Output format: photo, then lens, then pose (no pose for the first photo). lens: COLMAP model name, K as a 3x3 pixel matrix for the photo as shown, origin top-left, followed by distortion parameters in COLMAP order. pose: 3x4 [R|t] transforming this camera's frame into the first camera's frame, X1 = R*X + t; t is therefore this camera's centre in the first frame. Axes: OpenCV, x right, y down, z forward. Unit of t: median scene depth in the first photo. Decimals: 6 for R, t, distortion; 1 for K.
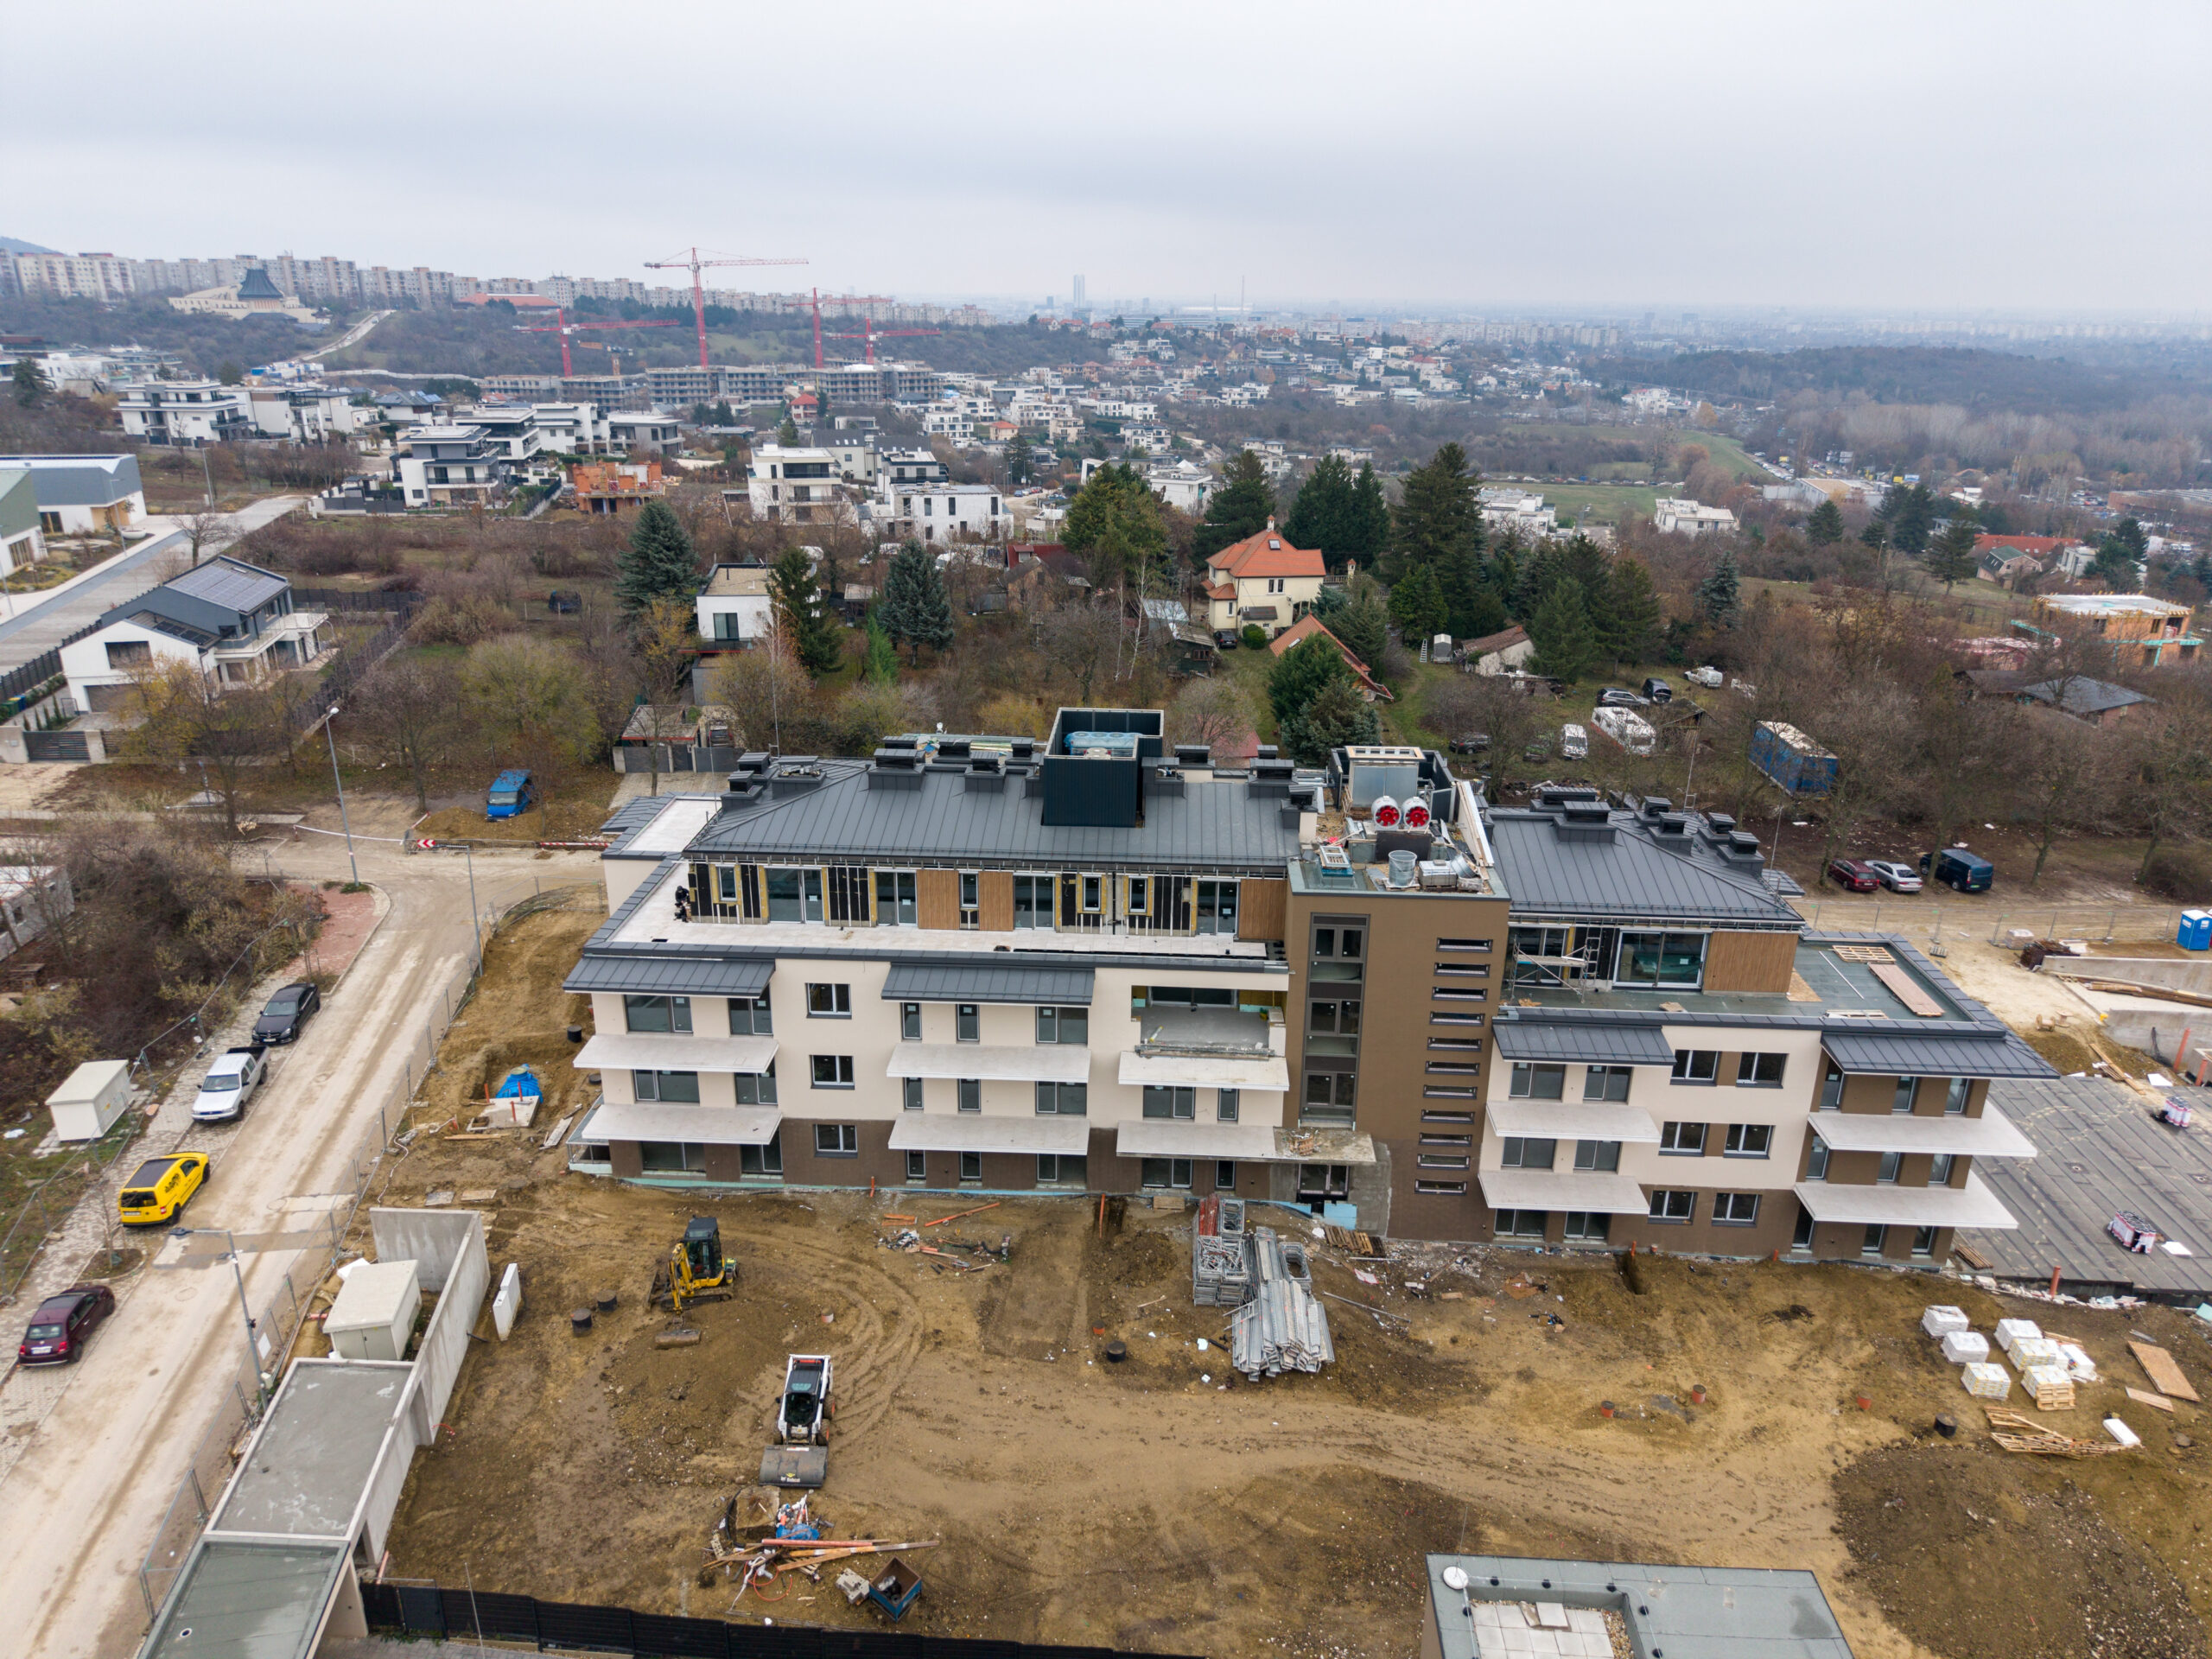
lens RADIAL K [[1498.0, 0, 1109.6], [0, 1498.0, 821.7], [0, 0, 1]] dist [0.007536, -0.005448]
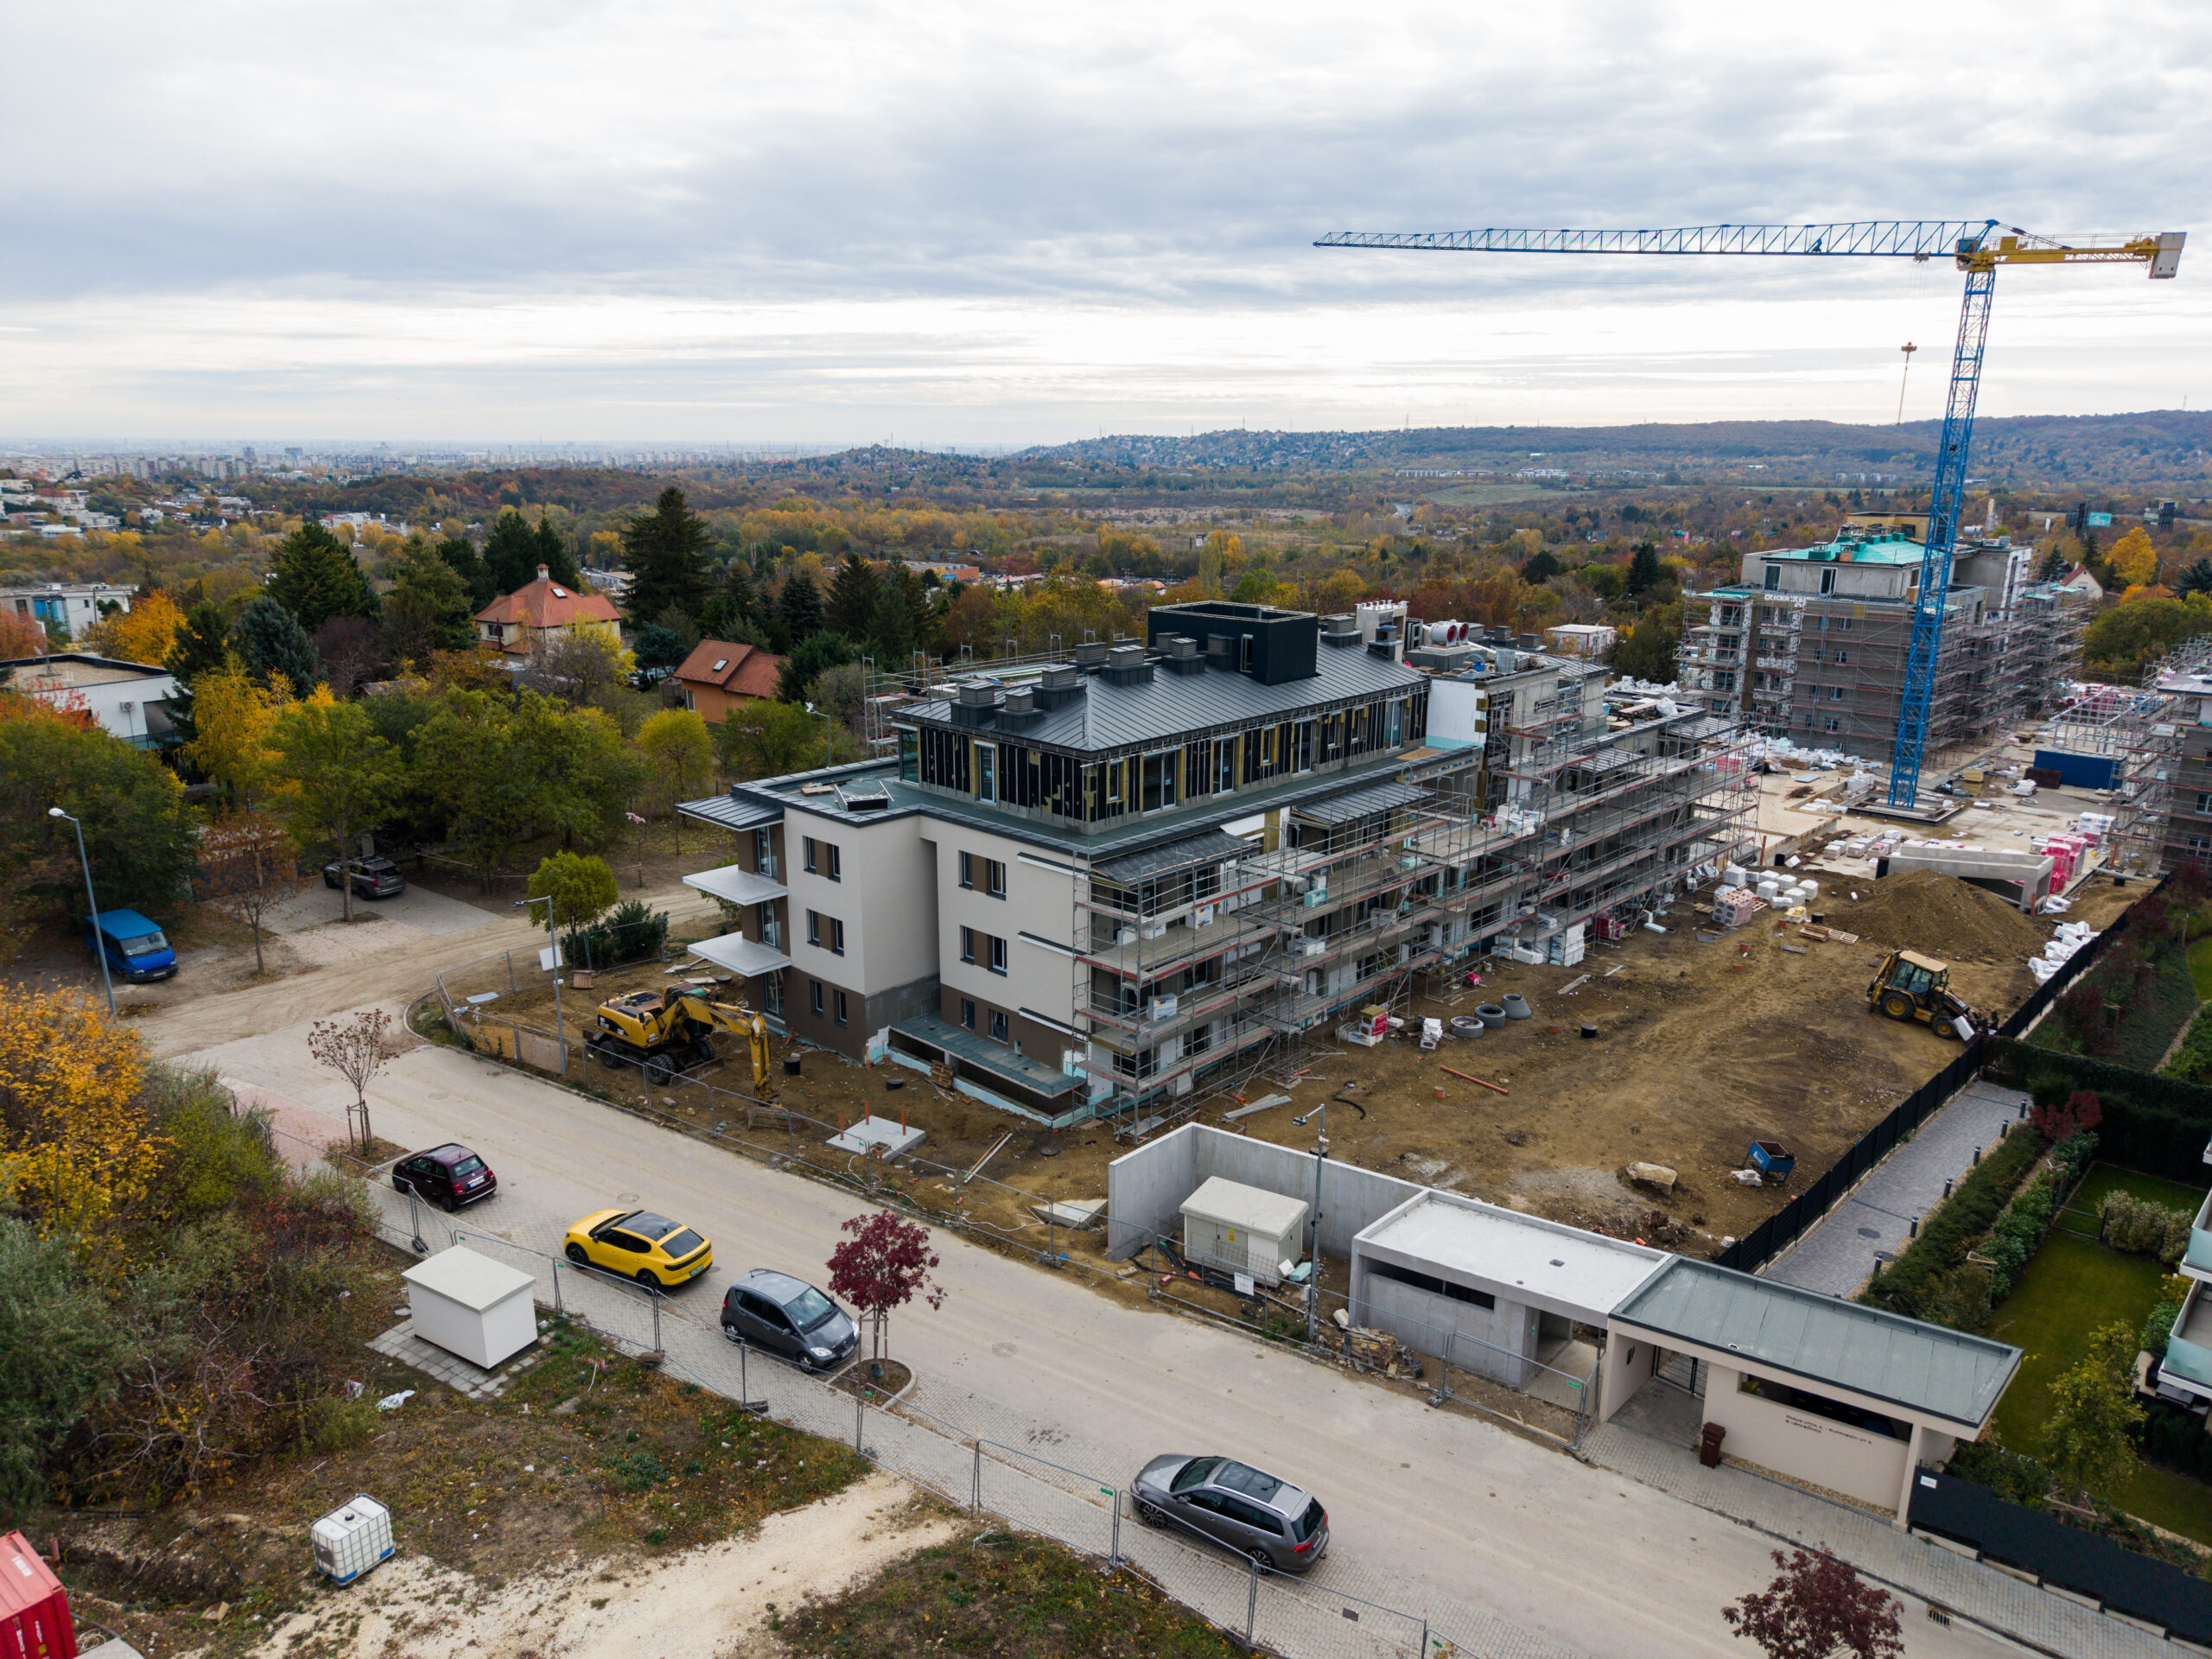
lens RADIAL K [[1478.8, 0, 1106.0], [0, 1478.8, 829.5], [0, 0, 1]] dist [0.009295, -0.006247]
pose [[0.653722, -0.201451, 0.729428, -0.374183], [0.256802, 0.965772, 0.036574, 0.013425], [-0.711829, 0.163409, 0.683079, 0.135543]]
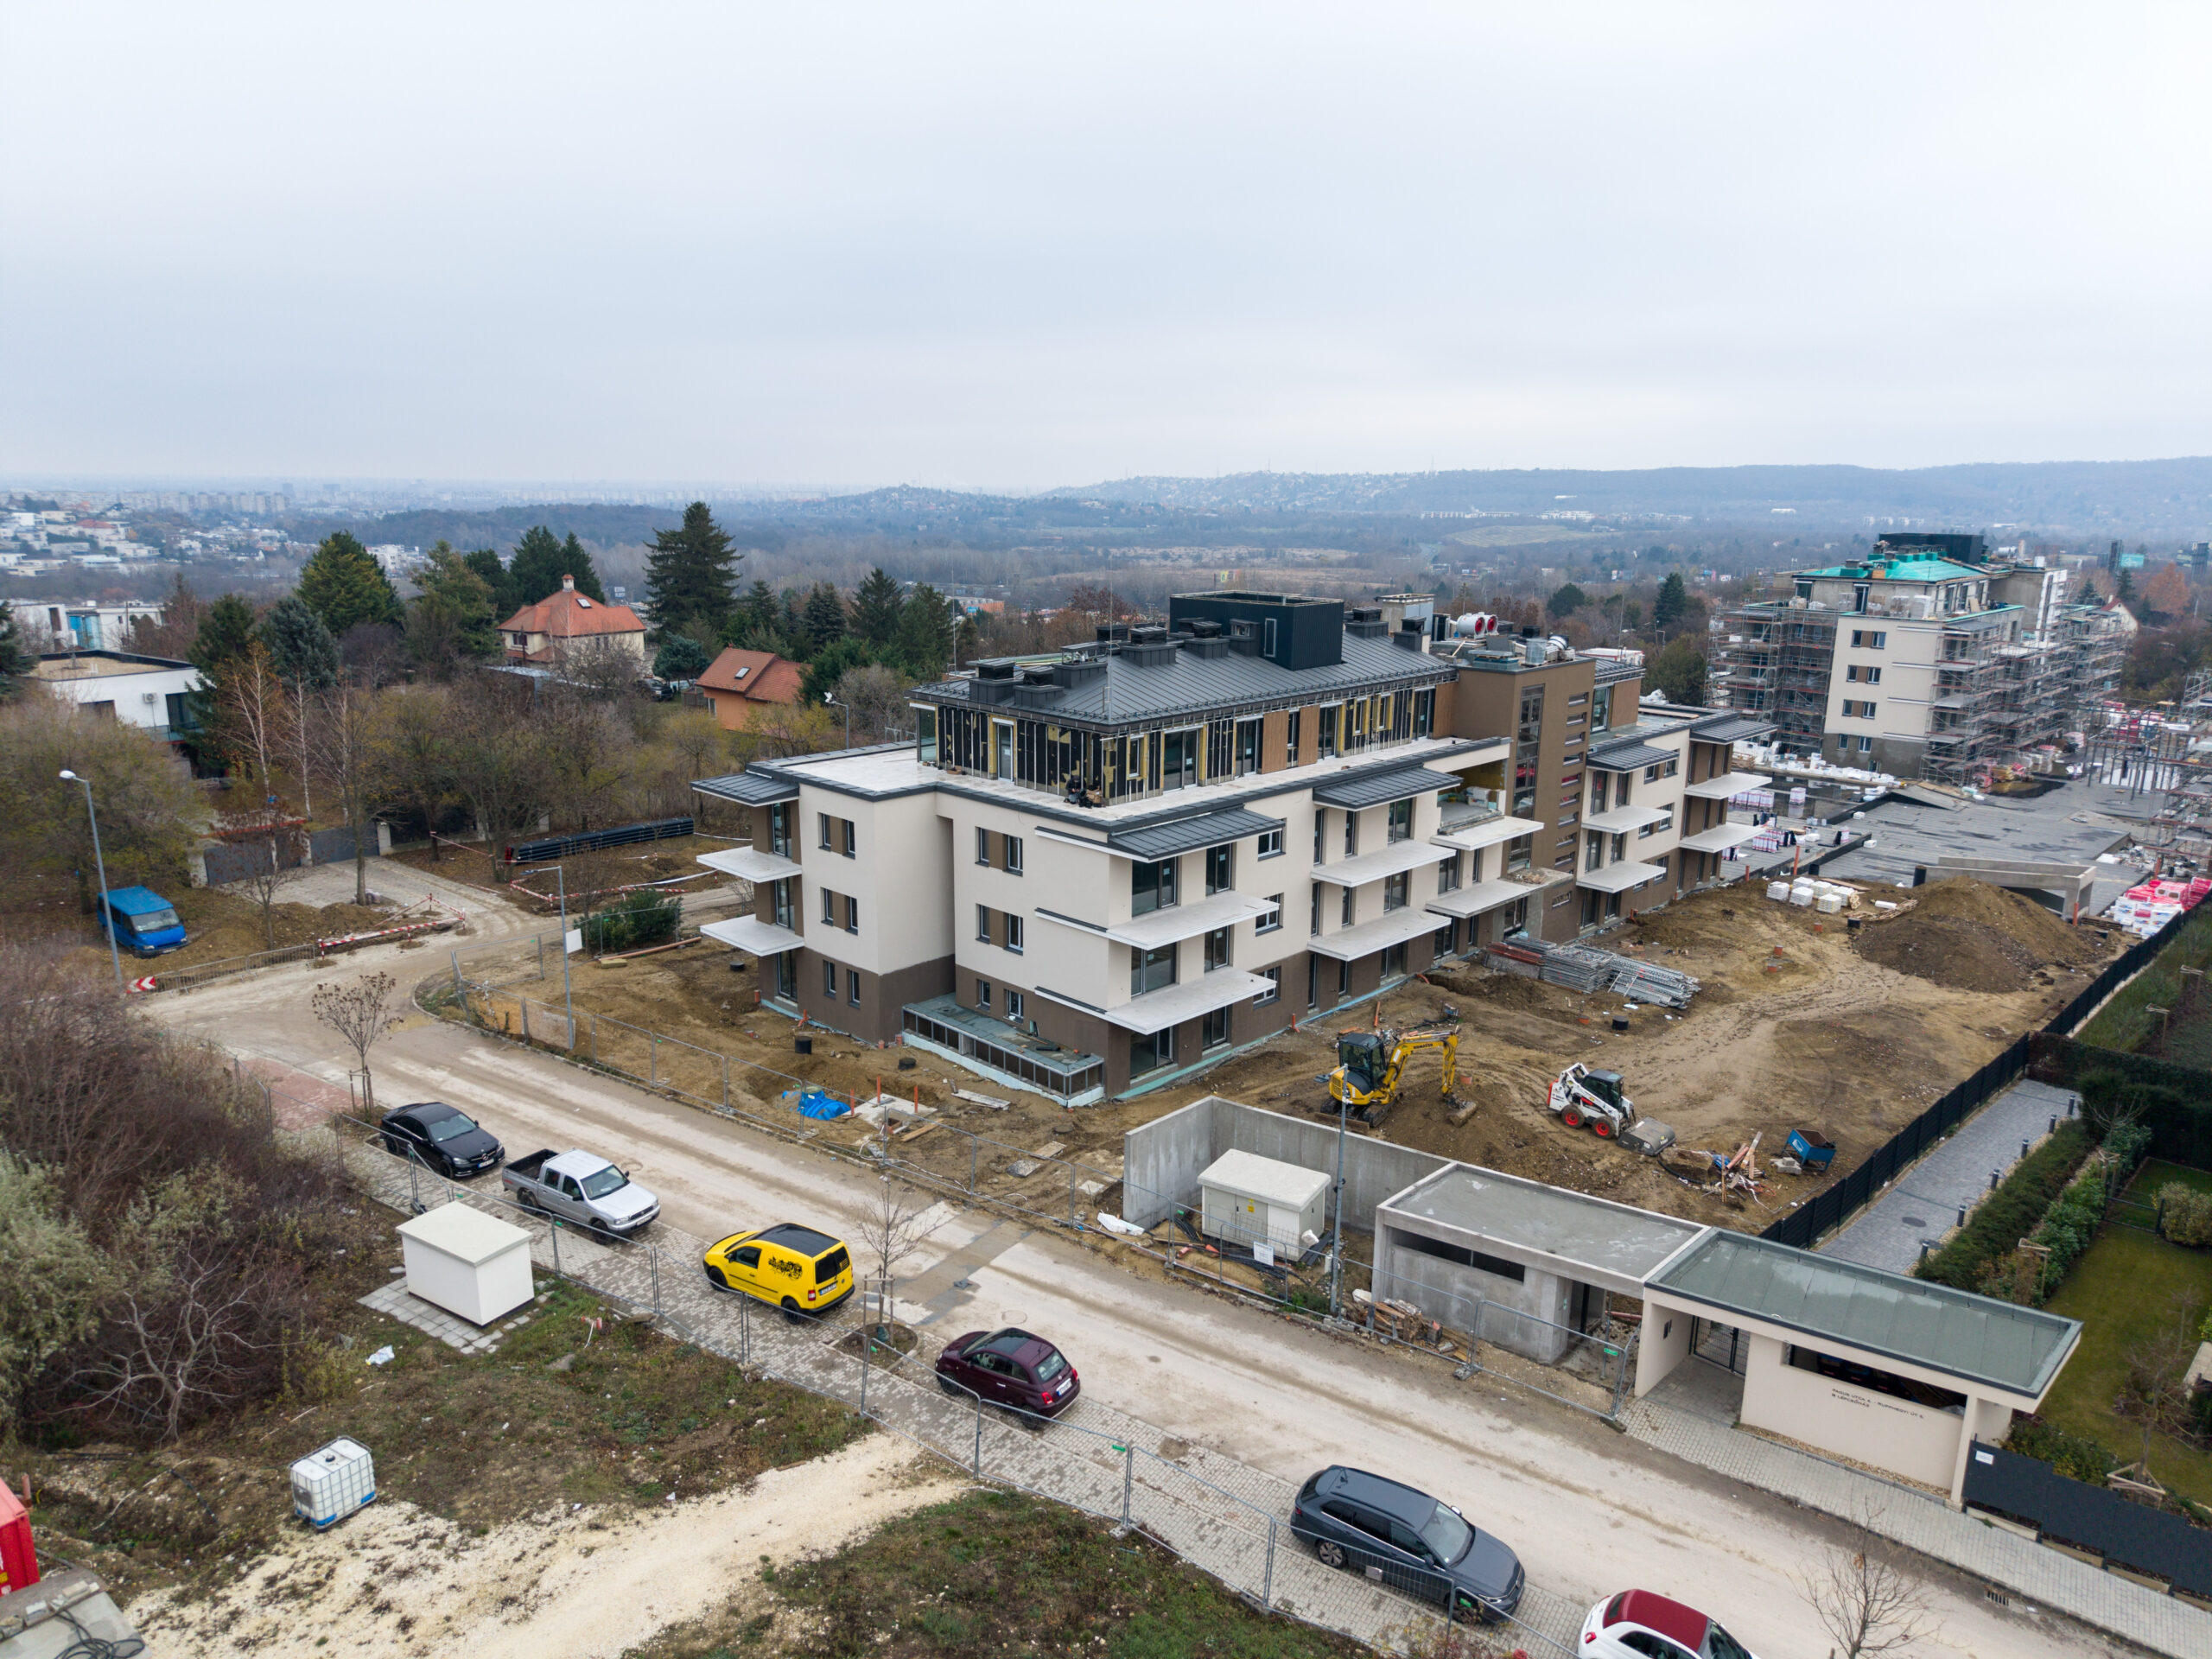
lens RADIAL K [[1480.3, 0, 1106.0], [0, 1480.3, 829.5], [0, 0, 1]] dist [0.004574, -0.001891]
pose [[0.666606, -0.175838, 0.724373, -0.371514], [0.248100, 0.968710, 0.006836, 0.028870], [-0.702910, 0.175160, 0.689374, 0.142484]]
